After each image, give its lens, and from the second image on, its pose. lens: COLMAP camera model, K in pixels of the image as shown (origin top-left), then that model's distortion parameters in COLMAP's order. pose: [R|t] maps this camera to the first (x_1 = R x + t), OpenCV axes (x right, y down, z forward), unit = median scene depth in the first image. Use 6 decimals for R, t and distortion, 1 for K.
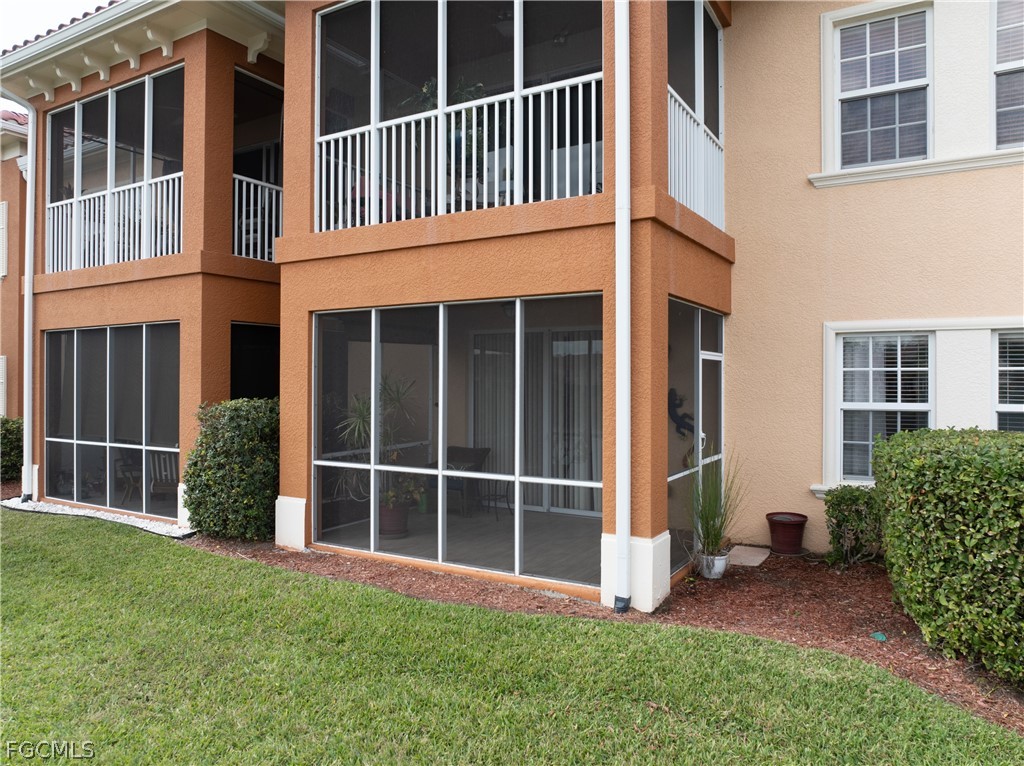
lens RADIAL K [[718.7, 0, 512.0], [0, 718.7, 383.0], [0, 0, 1]] dist [-0.048502, 0.028300]
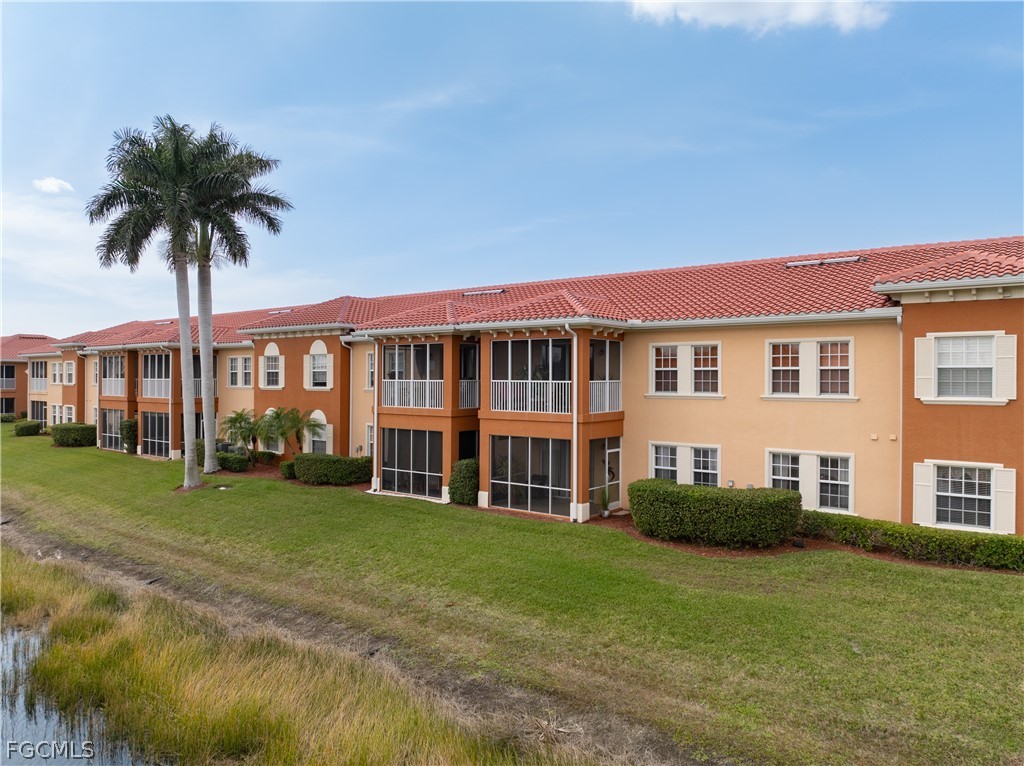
lens RADIAL K [[737.7, 0, 512.0], [0, 737.7, 383.0], [0, 0, 1]] dist [-0.037838, -0.000643]
pose [[0.990274, 0.001877, -0.139120, 0.288207], [-0.001019, 0.999980, 0.006240, -0.361745], [0.139128, -0.006037, 0.990256, -2.340566]]
